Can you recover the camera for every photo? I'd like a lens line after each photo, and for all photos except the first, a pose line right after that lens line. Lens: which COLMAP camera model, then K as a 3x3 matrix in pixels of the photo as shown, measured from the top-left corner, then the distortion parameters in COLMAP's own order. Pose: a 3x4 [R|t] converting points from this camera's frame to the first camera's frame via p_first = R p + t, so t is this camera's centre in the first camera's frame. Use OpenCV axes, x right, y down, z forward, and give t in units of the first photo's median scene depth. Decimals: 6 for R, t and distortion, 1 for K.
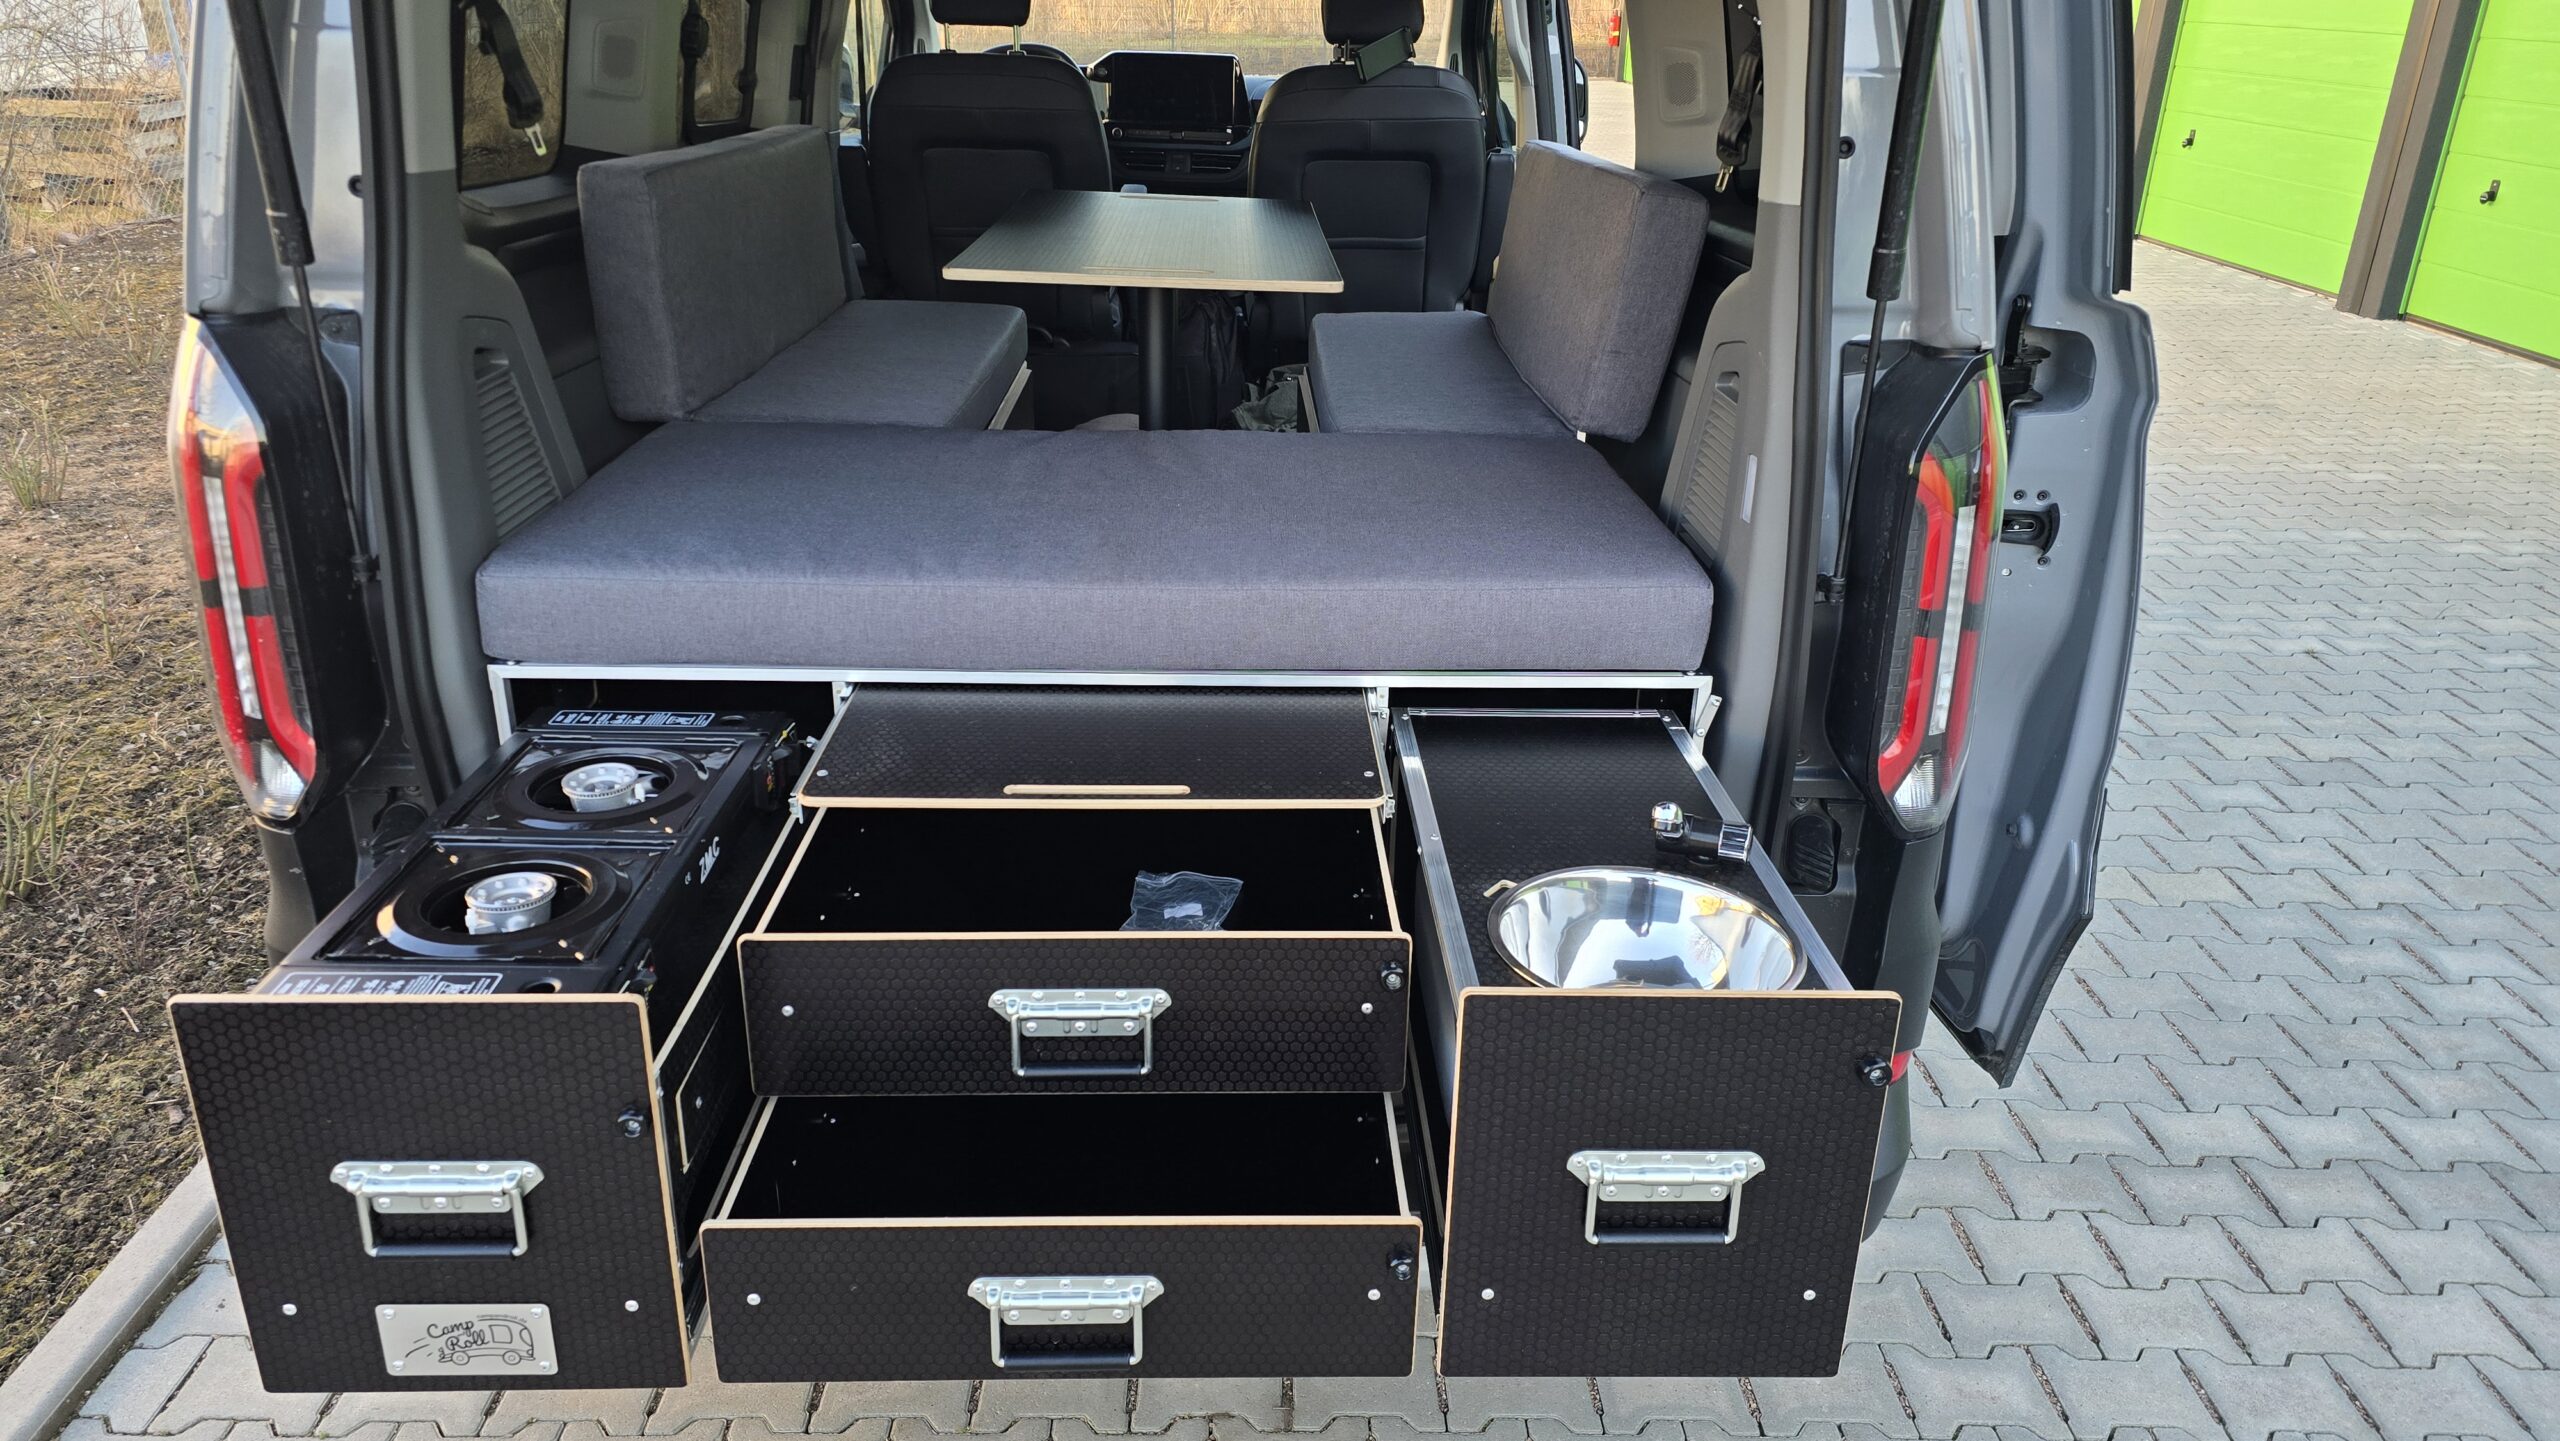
lens RADIAL K [[1797.9, 0, 1319.5], [0, 1797.9, 708.3], [0, 0, 1]] dist [0.057135, -0.057169]
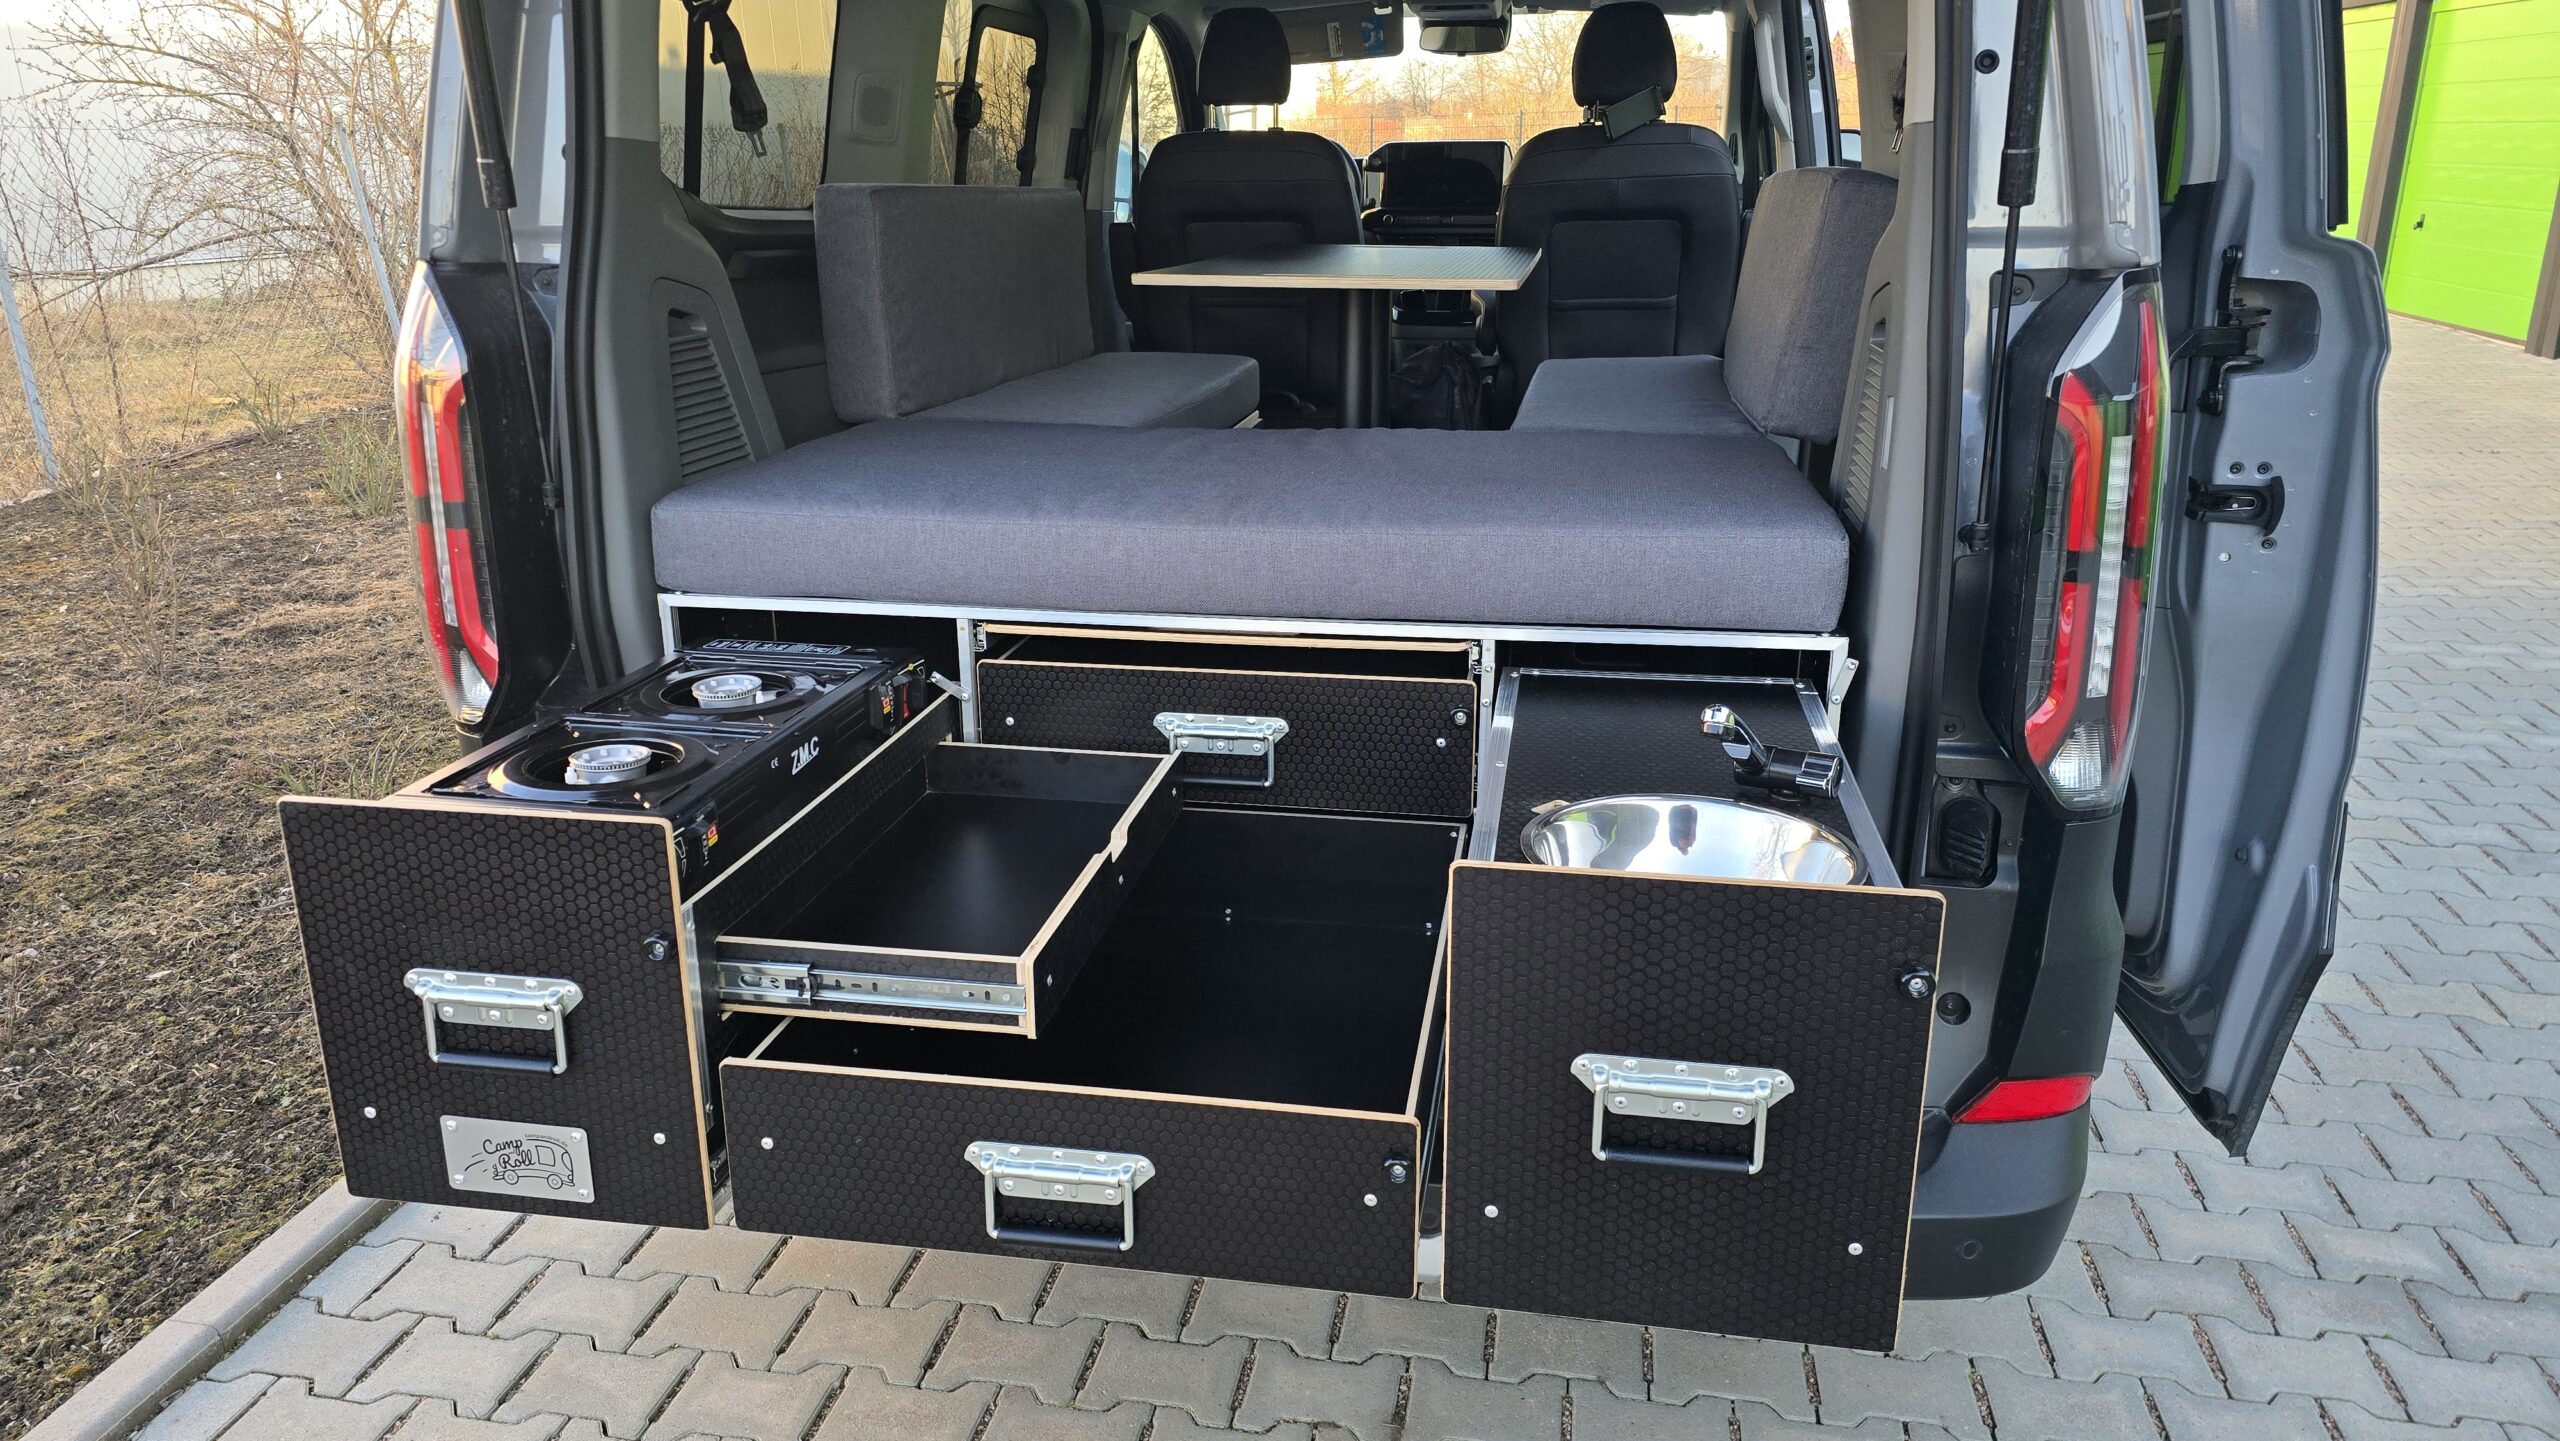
lens RADIAL K [[1797.9, 0, 1262.5], [0, 1797.9, 703.9], [0, 0, 1]] dist [0.057135, -0.057169]
pose [[0.975075, 0.032733, -0.219449, 0.135700], [-0.051840, 0.995293, -0.081883, 0.113493], [0.215736, 0.091219, 0.972182, 0.033707]]
